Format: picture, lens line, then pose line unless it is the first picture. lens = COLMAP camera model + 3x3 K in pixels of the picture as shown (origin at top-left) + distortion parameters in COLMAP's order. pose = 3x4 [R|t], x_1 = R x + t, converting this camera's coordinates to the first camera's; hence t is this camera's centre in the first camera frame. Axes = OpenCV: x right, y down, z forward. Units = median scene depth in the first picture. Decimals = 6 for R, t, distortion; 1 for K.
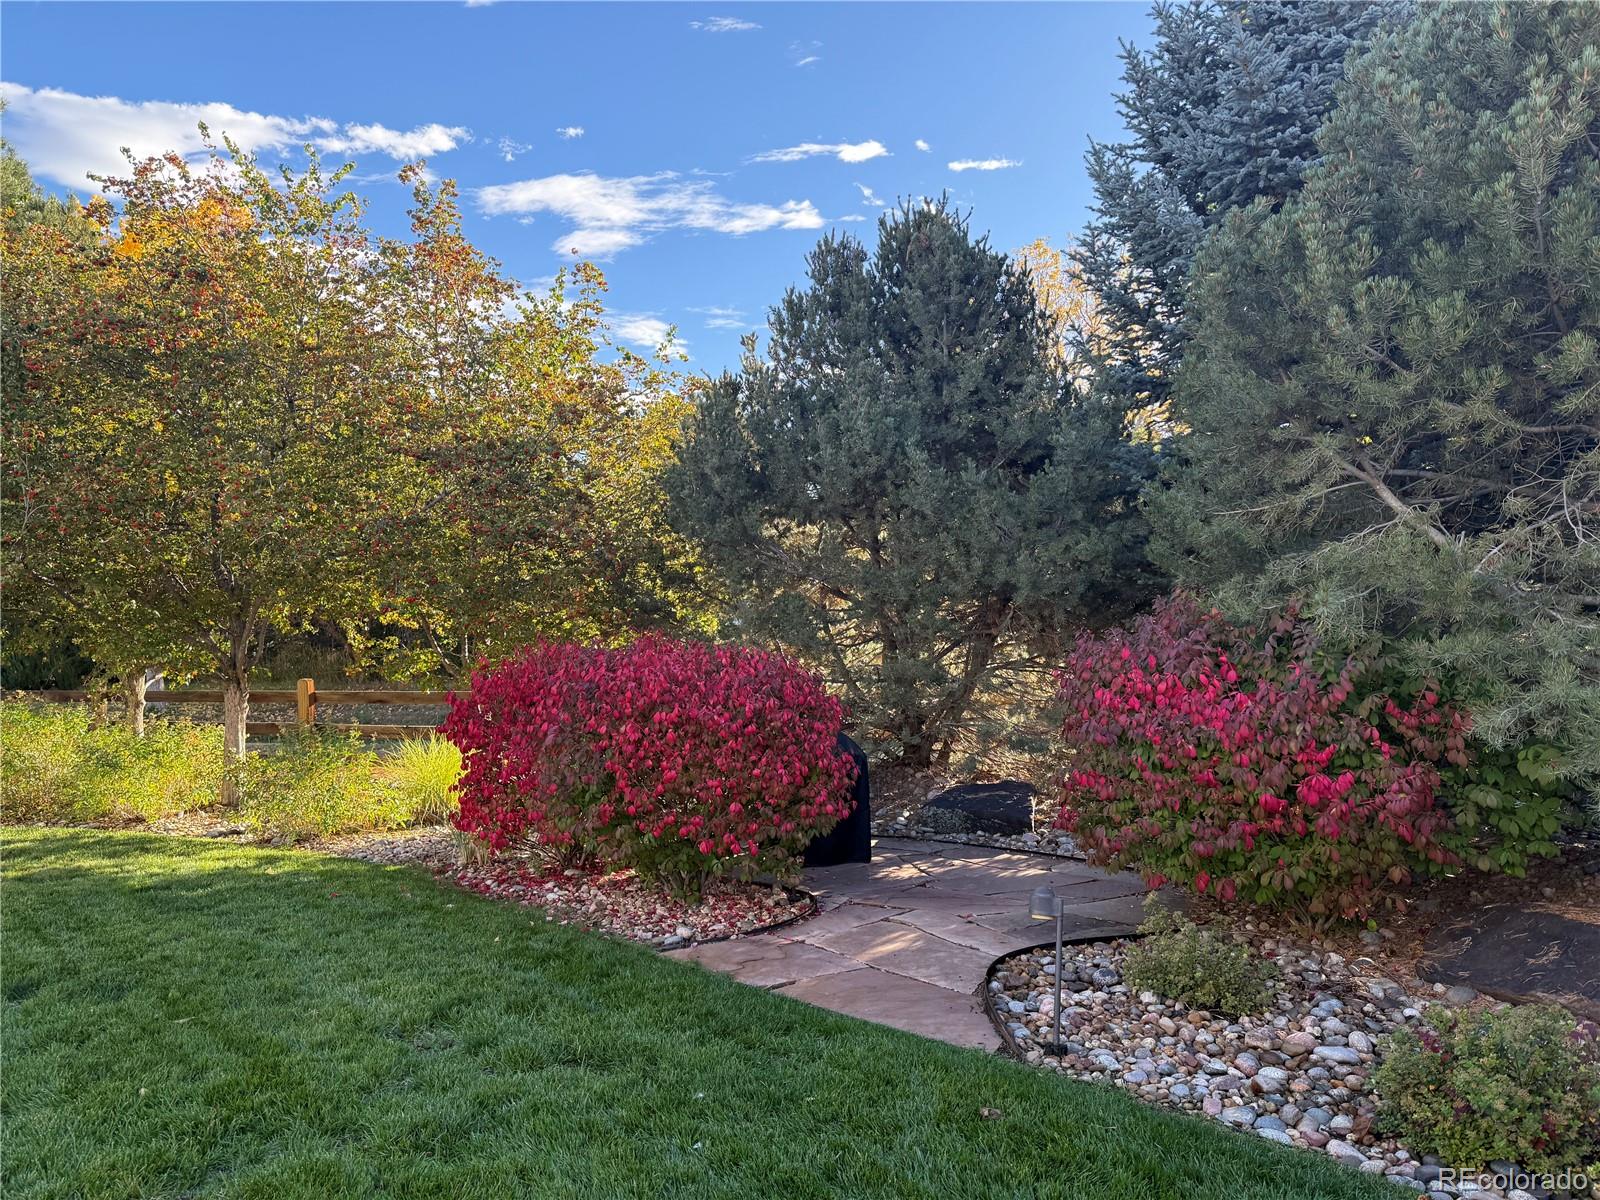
lens RADIAL K [[1108.8, 0, 800.0], [0, 1108.8, 600.0], [0, 0, 1]] dist [0.083625, -0.118322]
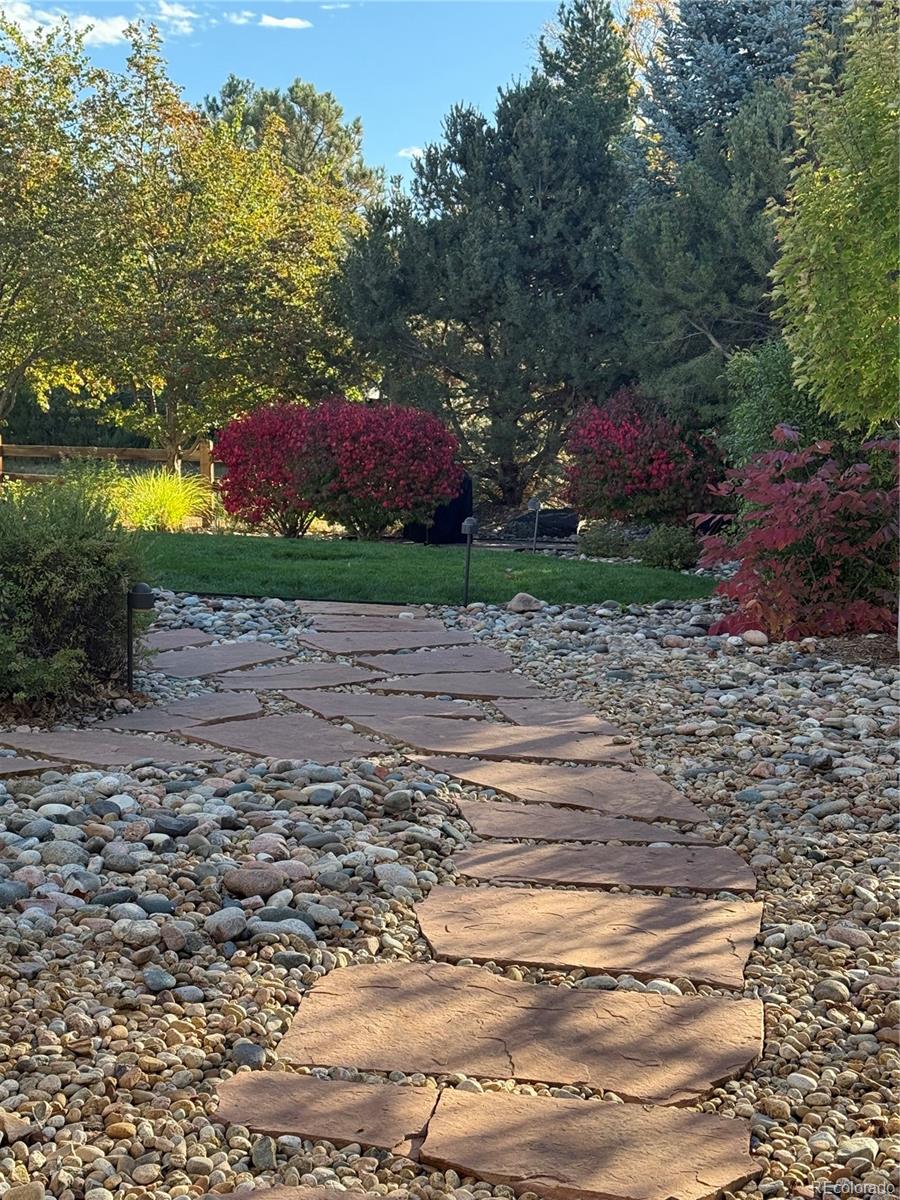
lens RADIAL K [[1915.4, 0, 450.0], [0, 1915.4, 600.0], [0, 0, 1]] dist [0.155997, -0.006623]
pose [[0.999229, 0.026037, 0.029399, -0.037404], [-0.029251, 0.992959, 0.114791, -0.003001], [-0.026203, -0.115562, 0.992955, -1.365083]]
